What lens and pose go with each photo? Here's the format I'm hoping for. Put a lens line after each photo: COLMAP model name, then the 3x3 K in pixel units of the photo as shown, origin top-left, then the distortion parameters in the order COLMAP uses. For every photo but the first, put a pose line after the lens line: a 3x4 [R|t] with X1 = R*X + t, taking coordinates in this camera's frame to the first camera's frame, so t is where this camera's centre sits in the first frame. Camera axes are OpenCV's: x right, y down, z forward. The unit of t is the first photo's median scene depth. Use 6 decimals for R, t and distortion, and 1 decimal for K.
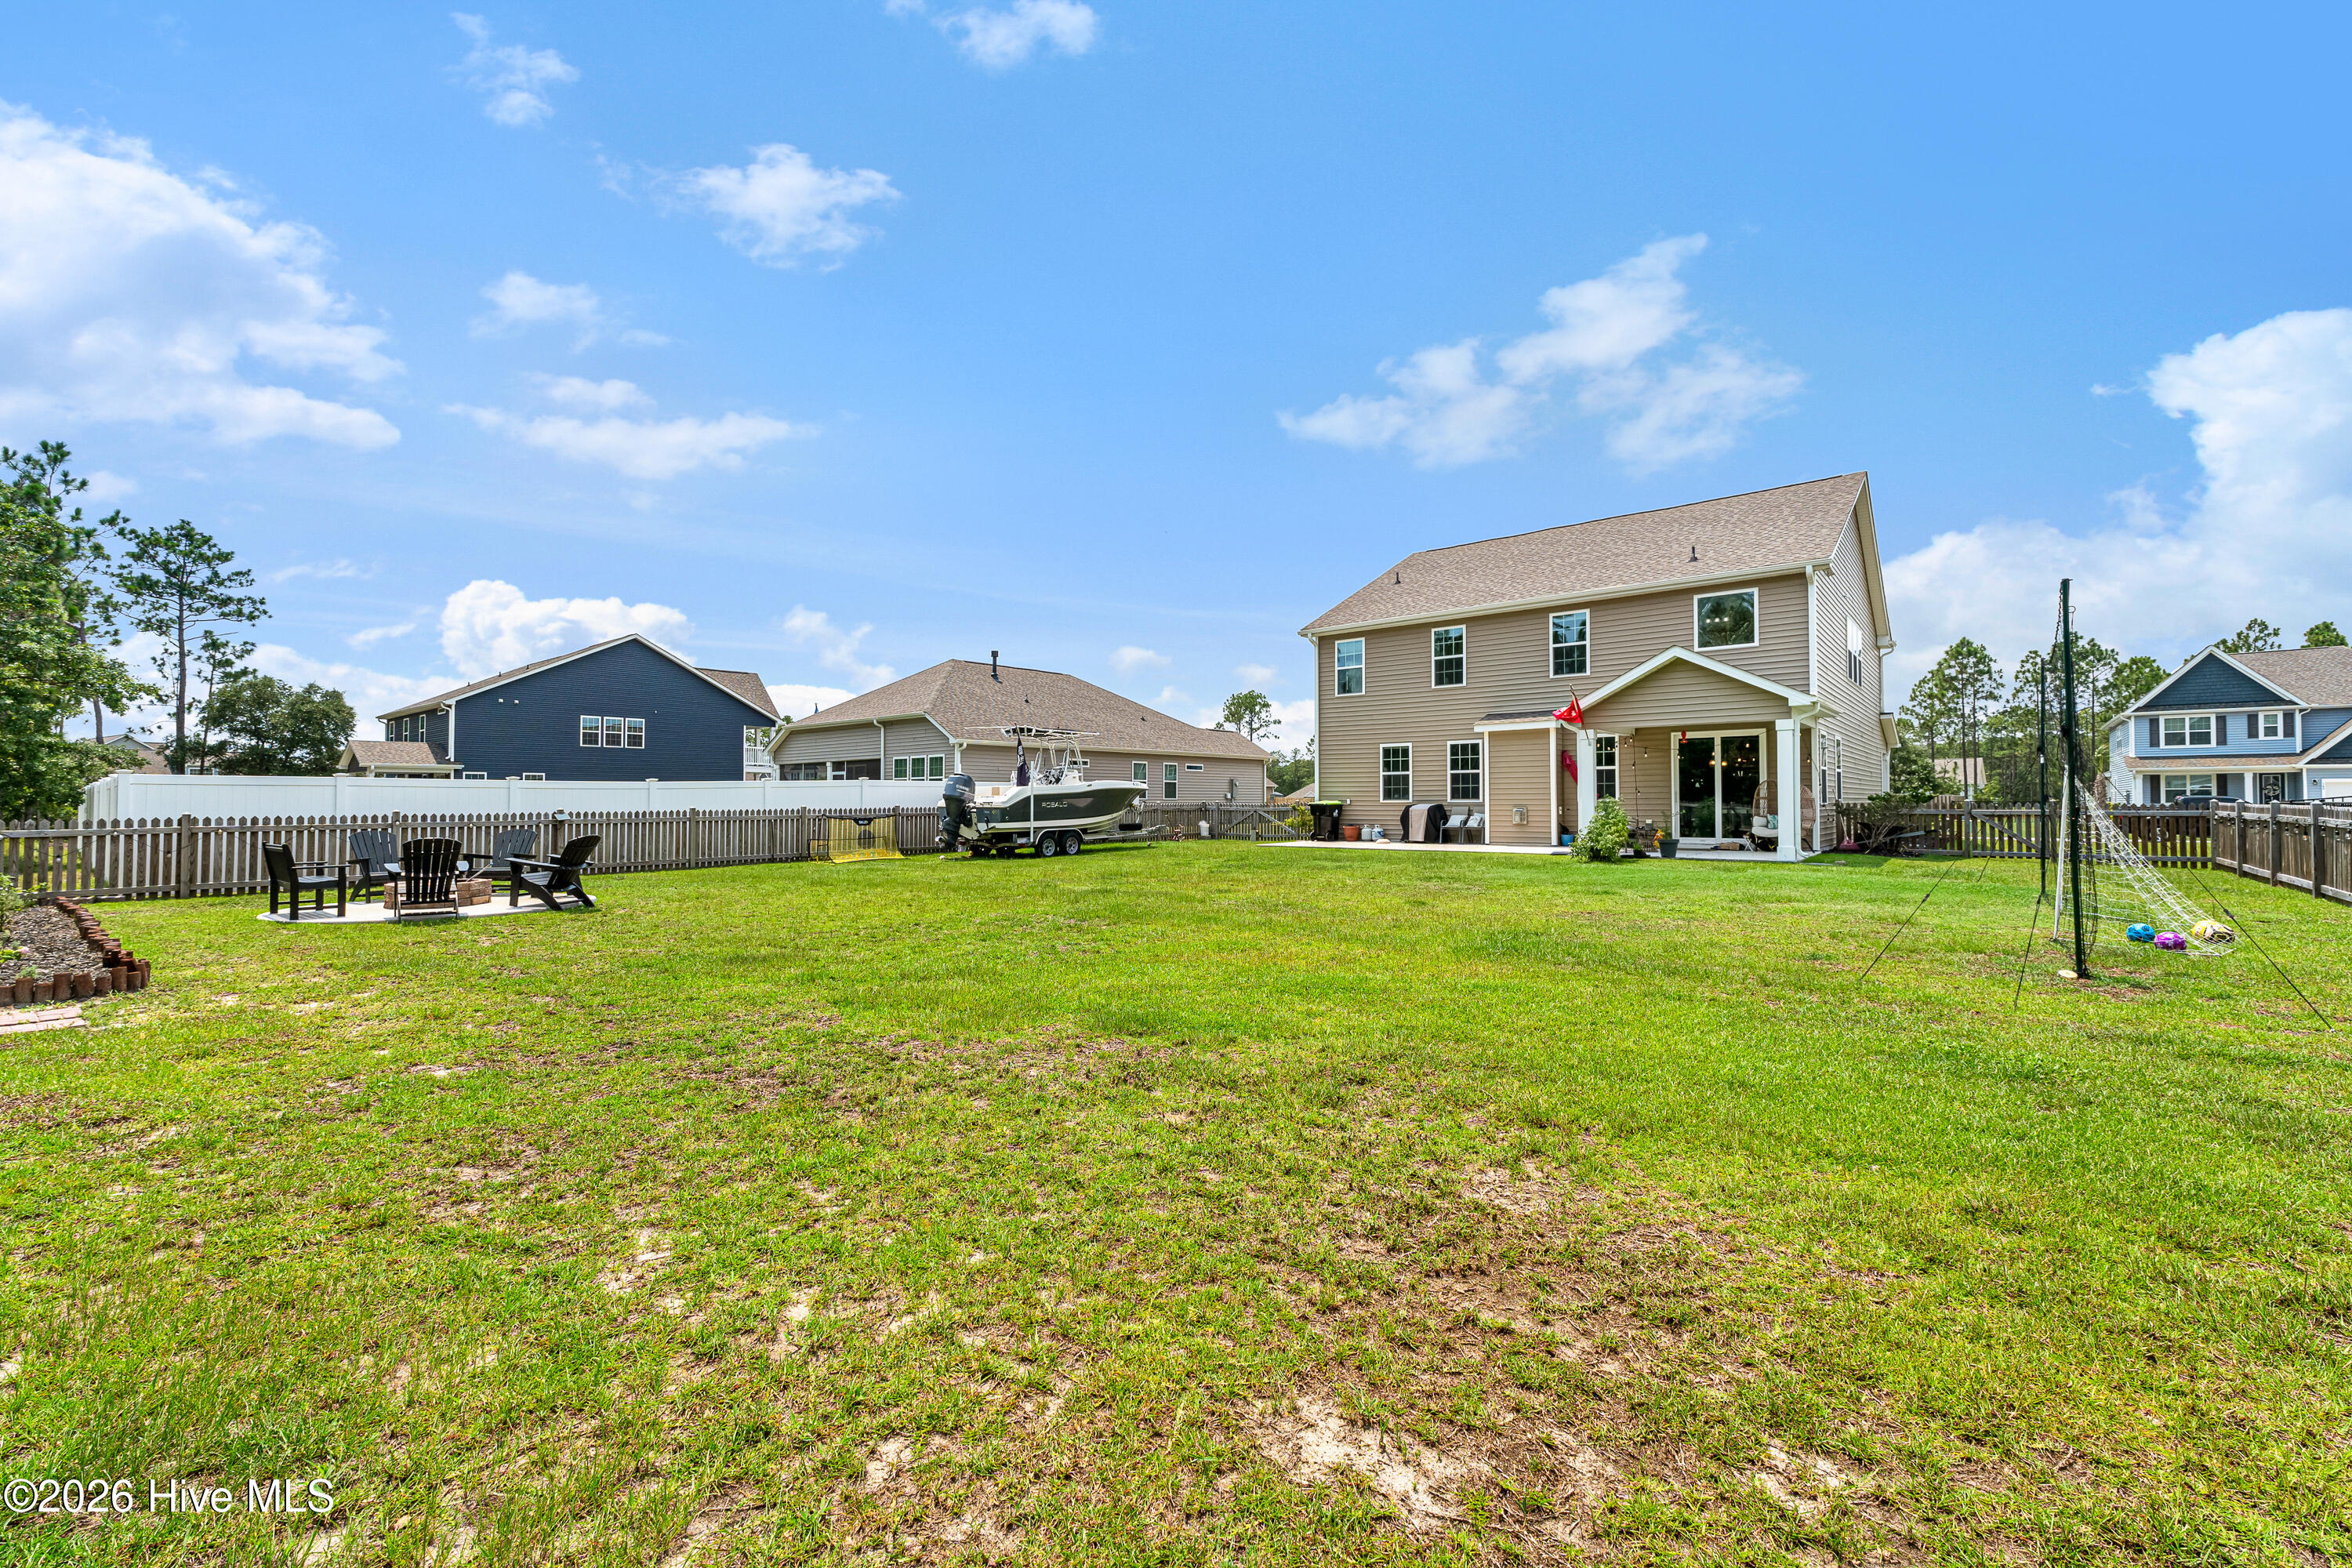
lens RADIAL K [[990.8, 0, 1194.9], [0, 990.8, 777.0], [0, 0, 1]] dist [0.008509, 0.000270]
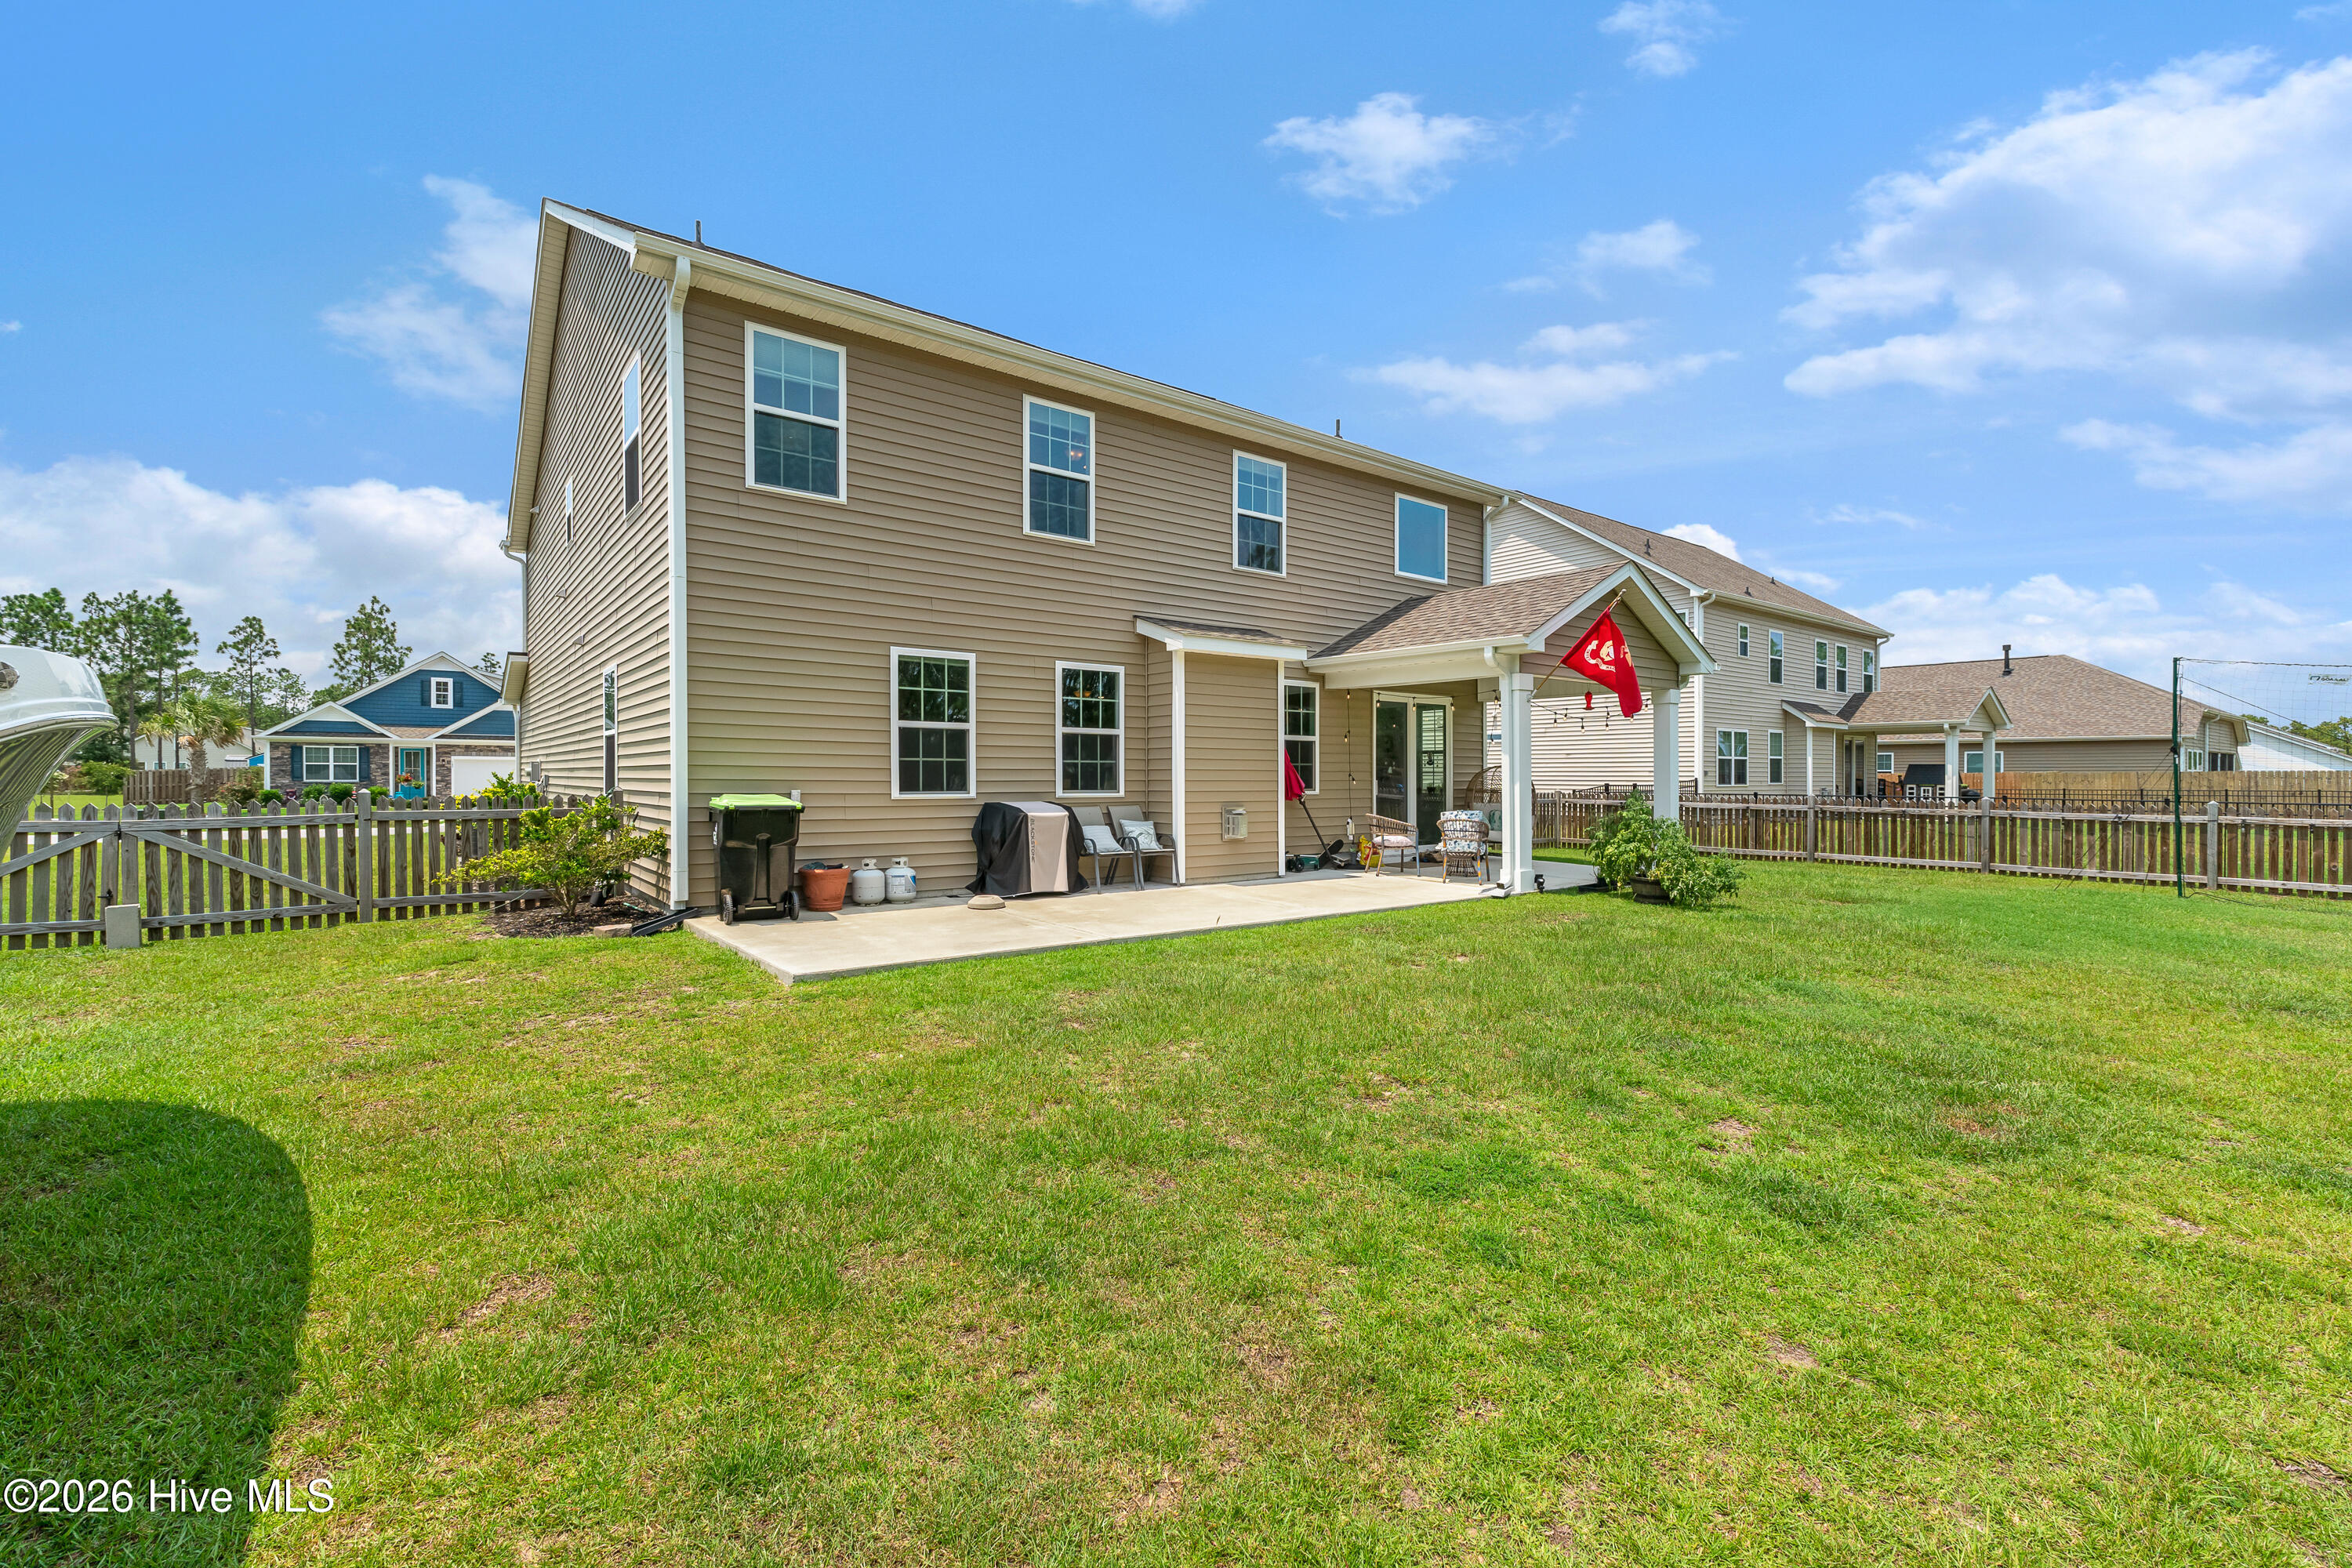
lens RADIAL K [[993.9, 0, 1159.7], [0, 993.9, 787.4], [0, 0, 1]] dist [0.003964, 0.000359]
pose [[0.226195, -0.005400, 0.974067, -0.129901], [-0.029841, 0.999477, 0.012471, 0.010552], [-0.973625, -0.031888, 0.225916, 0.644624]]
